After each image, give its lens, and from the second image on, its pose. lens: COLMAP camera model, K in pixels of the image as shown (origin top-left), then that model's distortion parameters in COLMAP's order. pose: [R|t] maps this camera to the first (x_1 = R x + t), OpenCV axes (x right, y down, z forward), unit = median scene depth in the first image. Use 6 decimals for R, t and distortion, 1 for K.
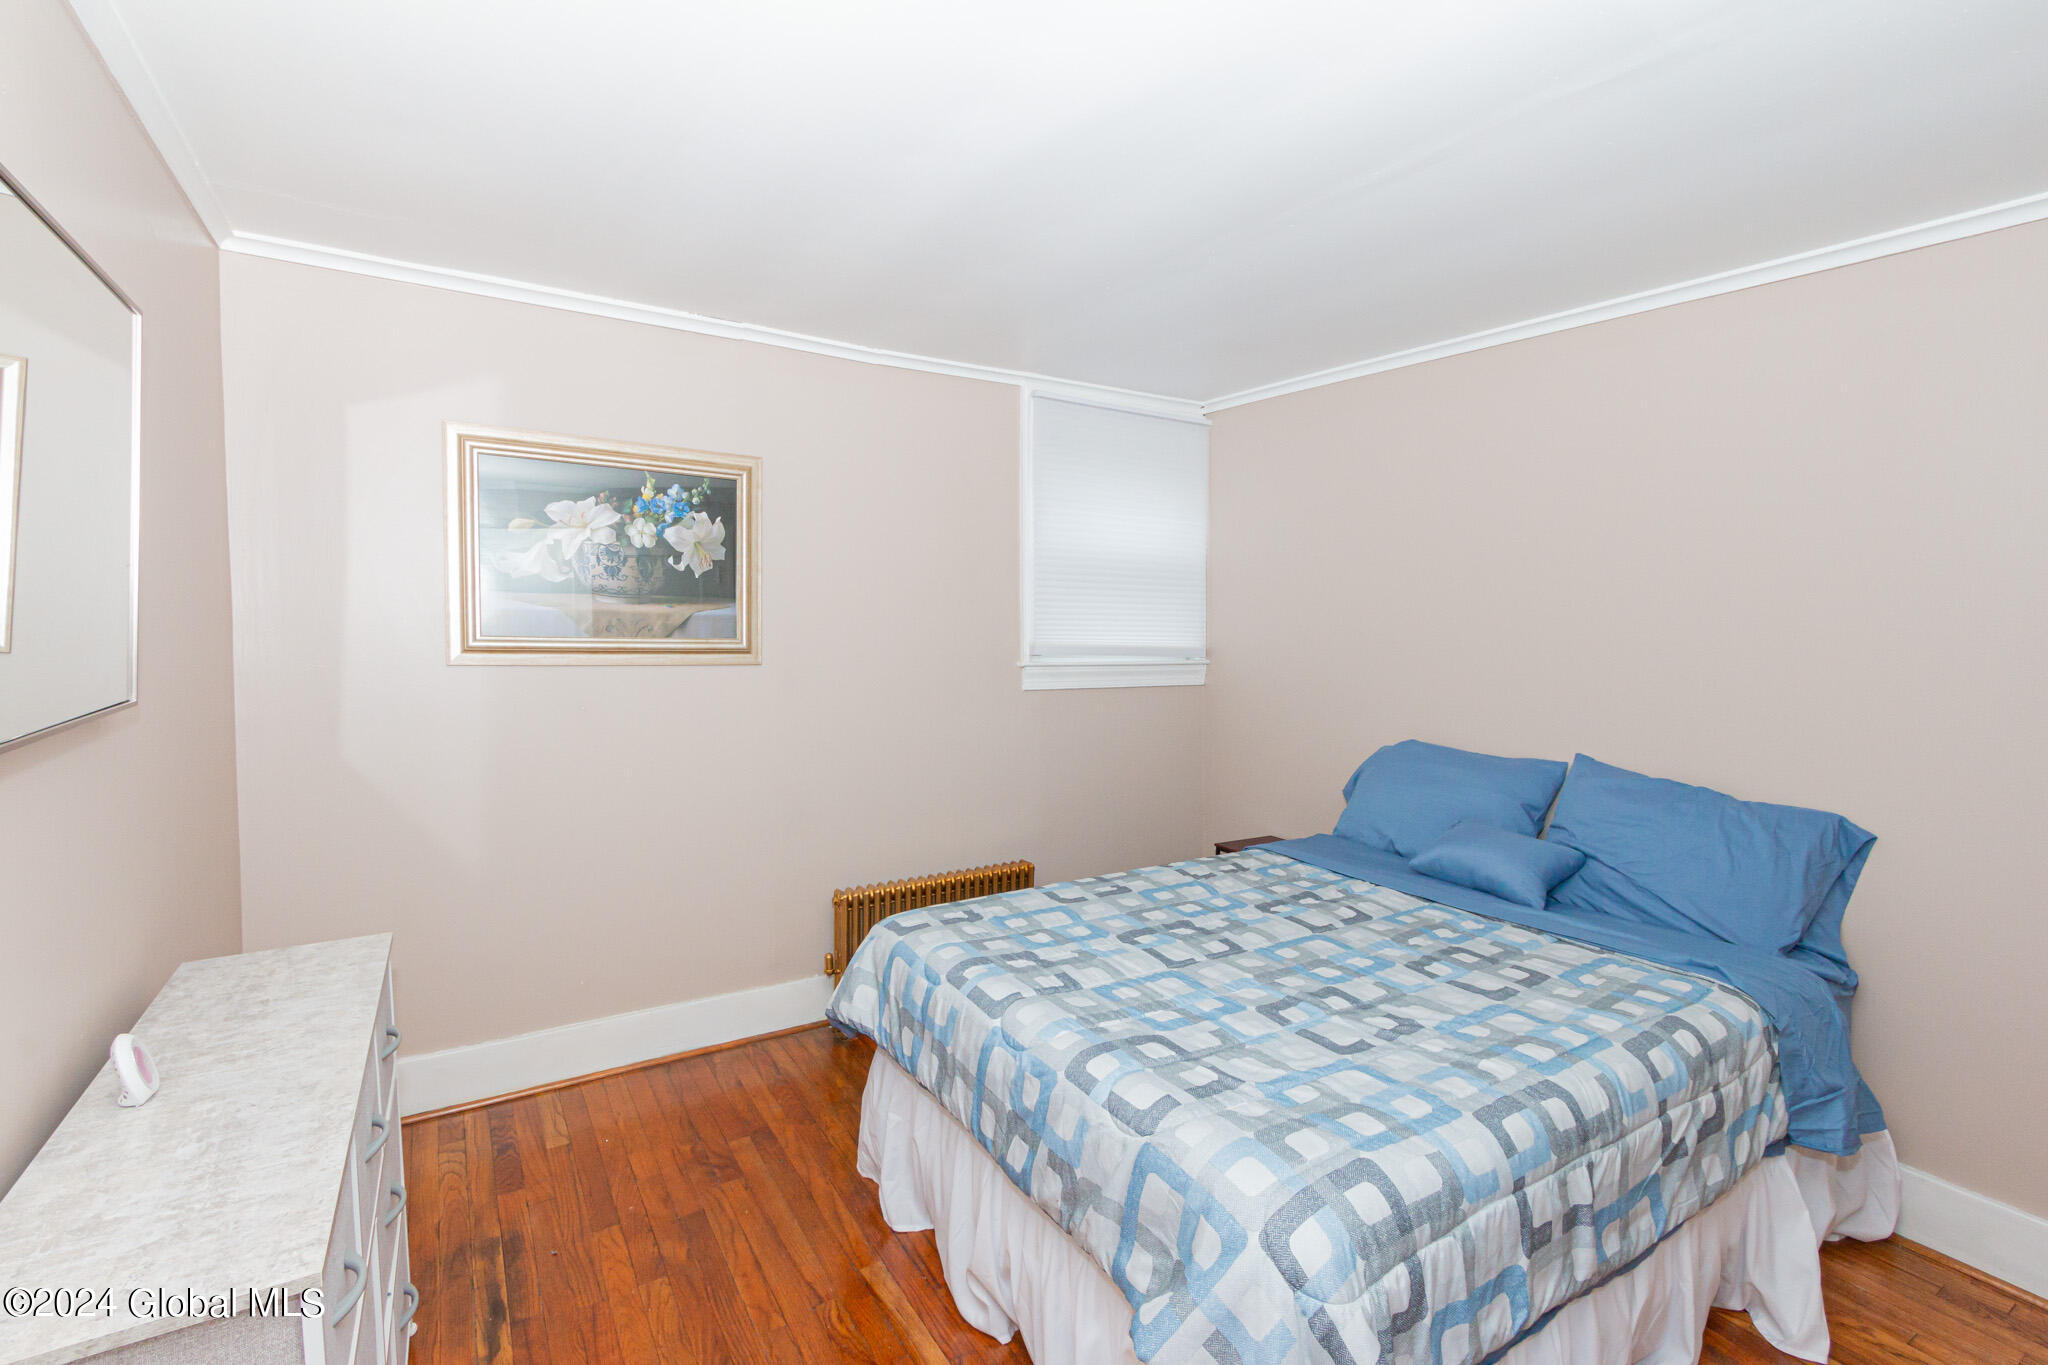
lens RADIAL K [[919.4, 0, 1013.3], [0, 919.4, 670.7], [0, 0, 1]] dist [0.001810, -0.000070]
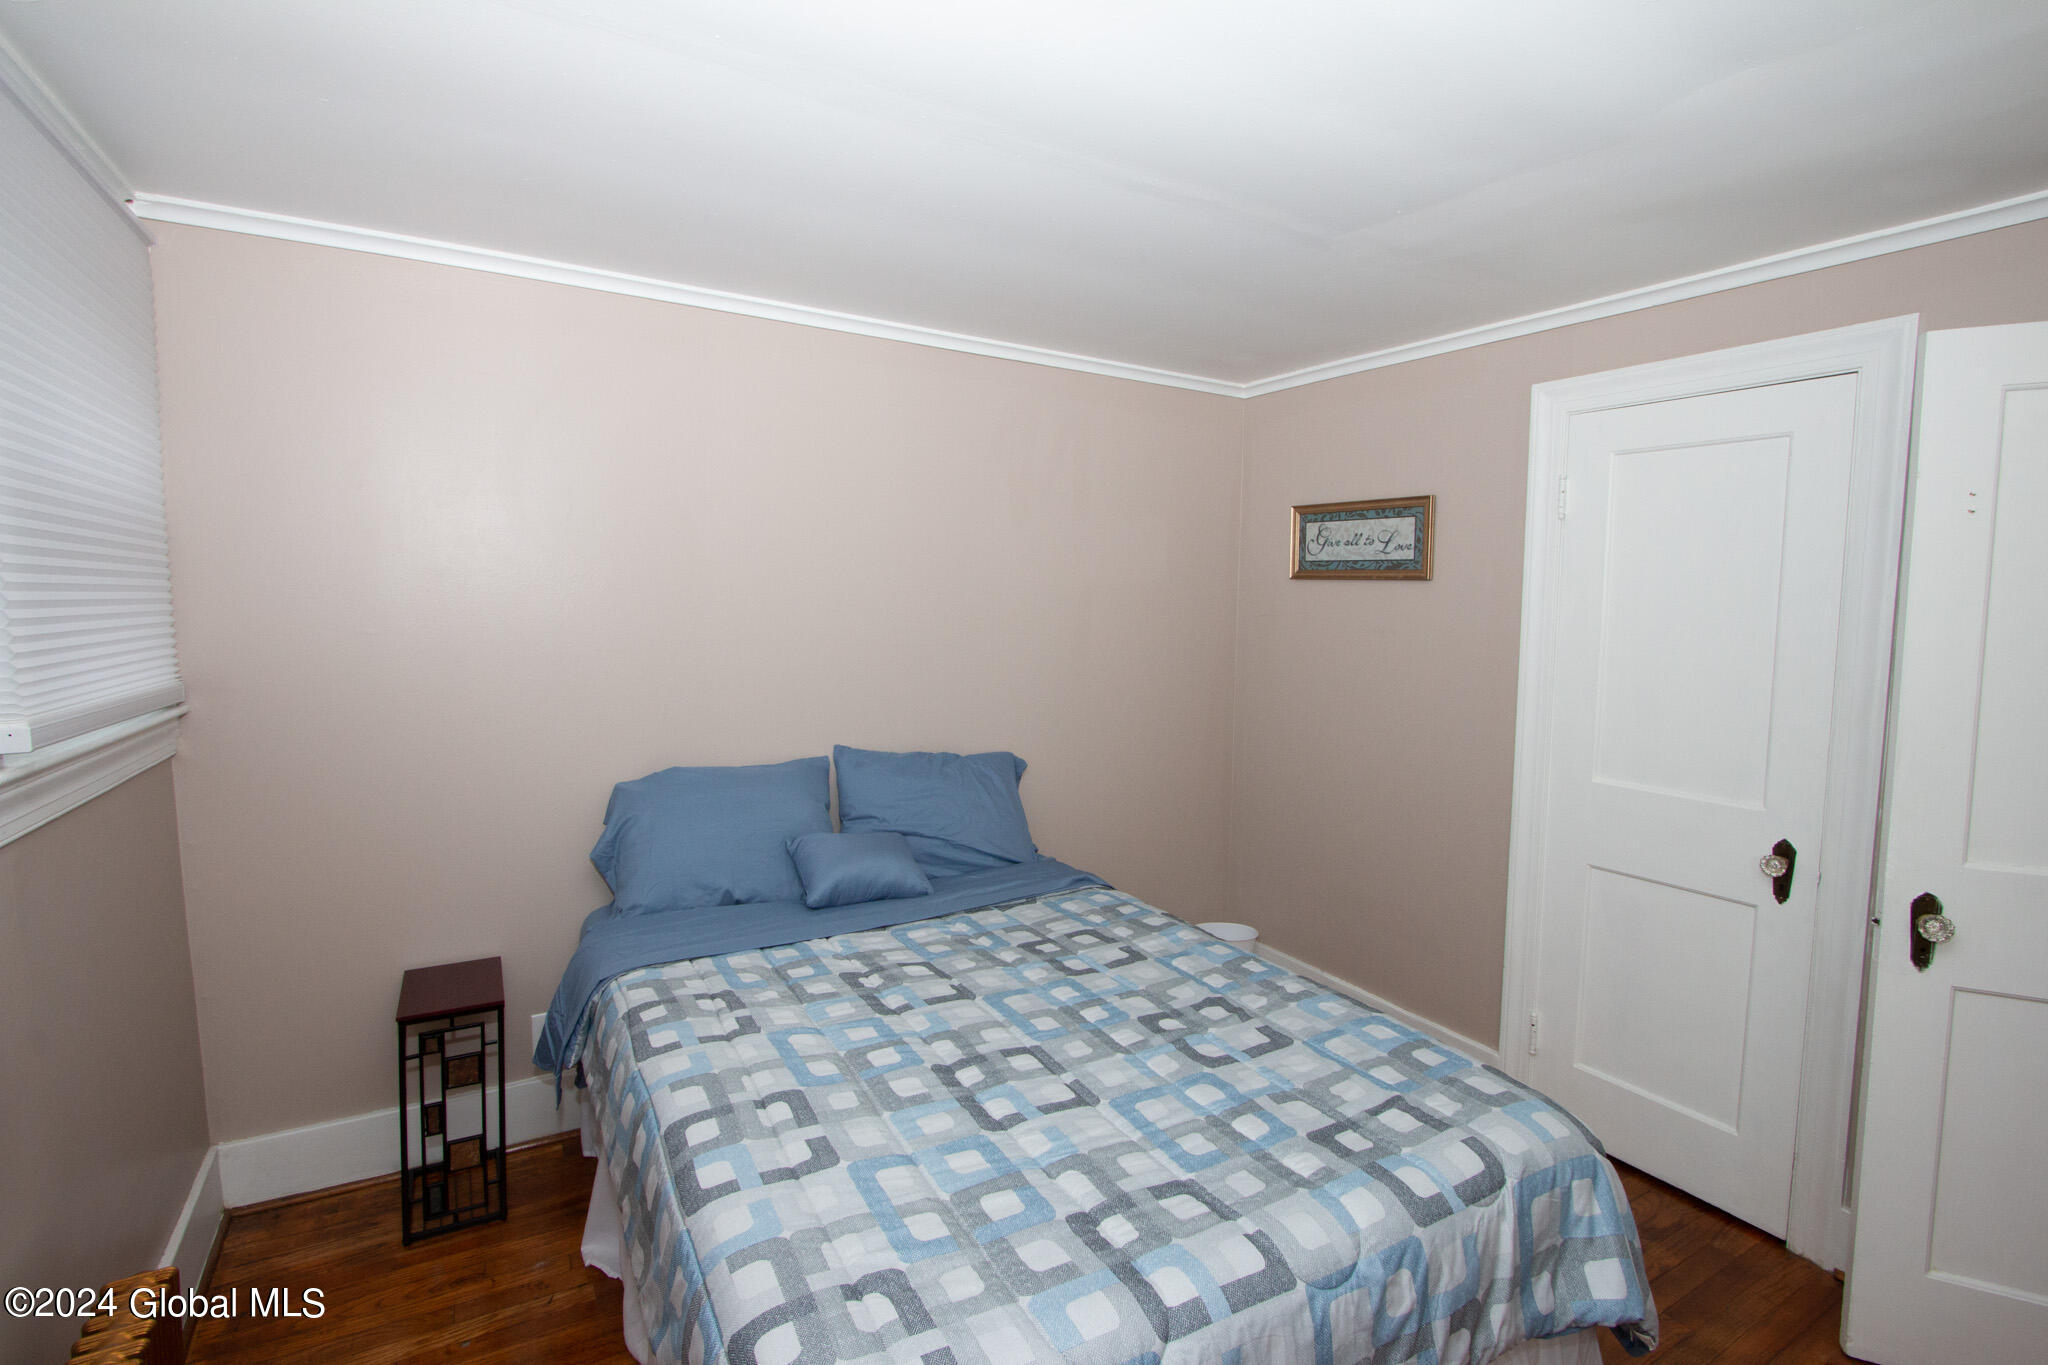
lens RADIAL K [[919.4, 0, 1013.3], [0, 919.4, 670.7], [0, 0, 1]] dist [0.001810, -0.000070]
pose [[0.035519, -0.094618, 0.994880, -0.524571], [0.044632, 0.994665, 0.093005, -0.107127], [-0.998372, 0.041100, 0.039552, 0.942494]]
